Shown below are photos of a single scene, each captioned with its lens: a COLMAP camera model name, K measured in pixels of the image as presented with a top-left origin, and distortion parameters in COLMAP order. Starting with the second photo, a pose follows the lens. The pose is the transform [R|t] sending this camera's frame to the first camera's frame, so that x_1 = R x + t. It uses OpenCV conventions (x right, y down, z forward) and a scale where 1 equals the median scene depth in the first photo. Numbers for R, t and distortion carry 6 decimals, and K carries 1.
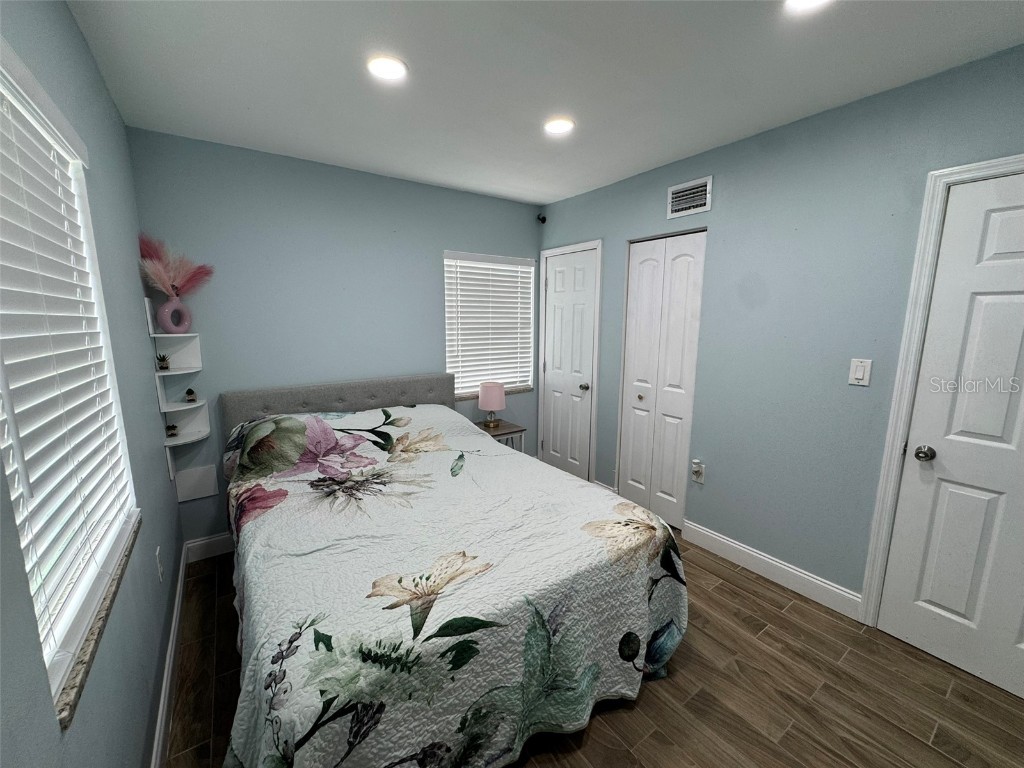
lens RADIAL K [[409.8, 0, 515.9], [0, 409.8, 389.0], [0, 0, 1]] dist [-0.001338, 0.000554]
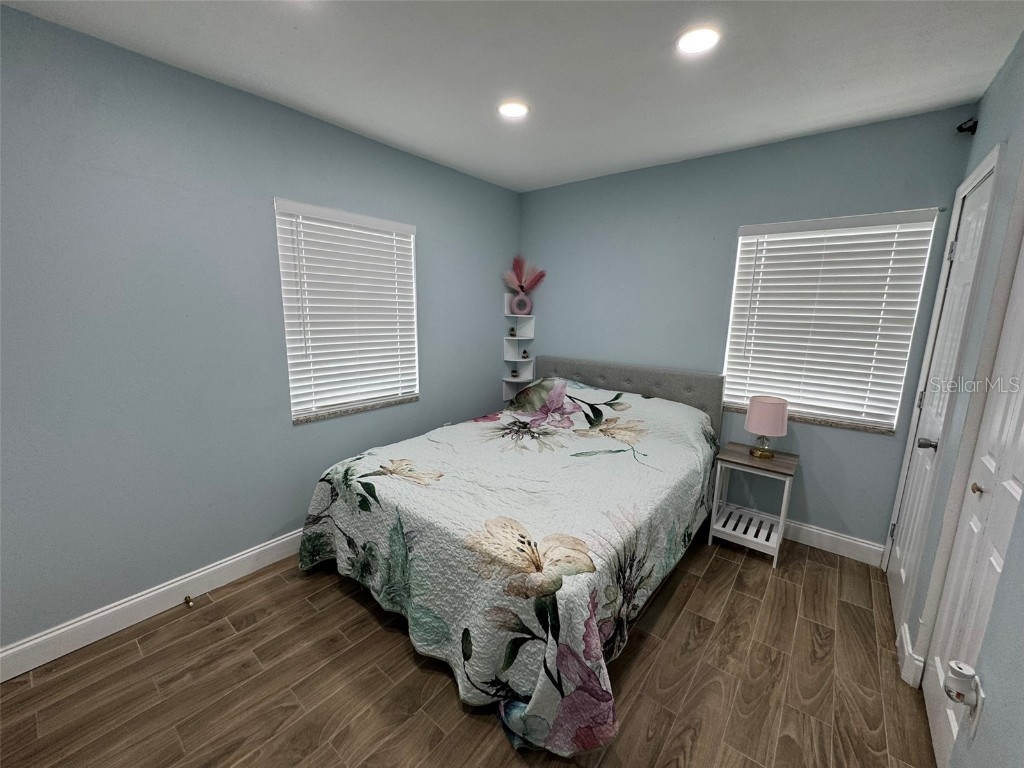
lens RADIAL K [[409.8, 0, 507.8], [0, 409.8, 389.3], [0, 0, 1]] dist [-0.001338, 0.000554]
pose [[0.270125, 0.192869, -0.943310, 0.737834], [-0.186462, 0.971663, 0.145271, -0.072084], [0.944597, 0.136650, 0.298433, 0.490400]]
